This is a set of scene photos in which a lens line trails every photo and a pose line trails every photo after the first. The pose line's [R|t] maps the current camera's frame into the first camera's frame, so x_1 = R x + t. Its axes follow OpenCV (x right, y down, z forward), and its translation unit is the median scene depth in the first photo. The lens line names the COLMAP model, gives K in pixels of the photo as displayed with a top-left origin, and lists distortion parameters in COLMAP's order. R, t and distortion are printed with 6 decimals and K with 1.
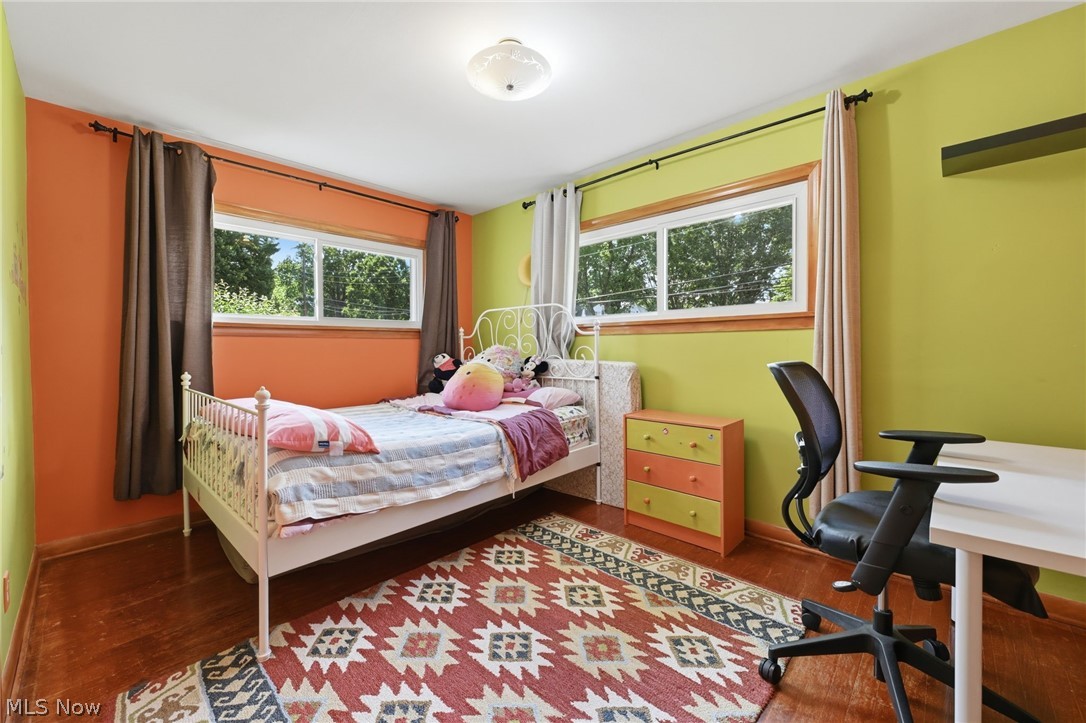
lens RADIAL K [[430.9, 0, 552.0], [0, 430.9, 350.2], [0, 0, 1]] dist [-0.000262, -0.000189]
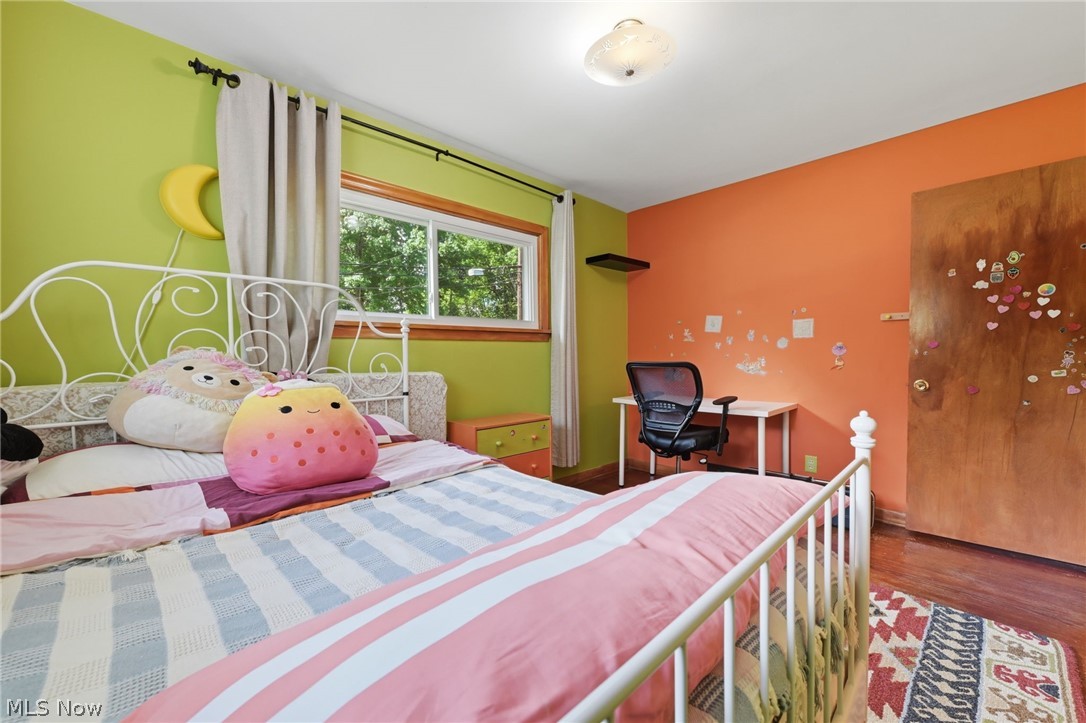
lens RADIAL K [[430.9, 0, 552.0], [0, 430.9, 350.2], [0, 0, 1]] dist [-0.000262, -0.000189]
pose [[0.025516, 0.006138, 0.999656, -0.673133], [-0.002019, 0.999979, -0.006089, -0.010628], [-0.999672, -0.001863, 0.025527, 0.721473]]
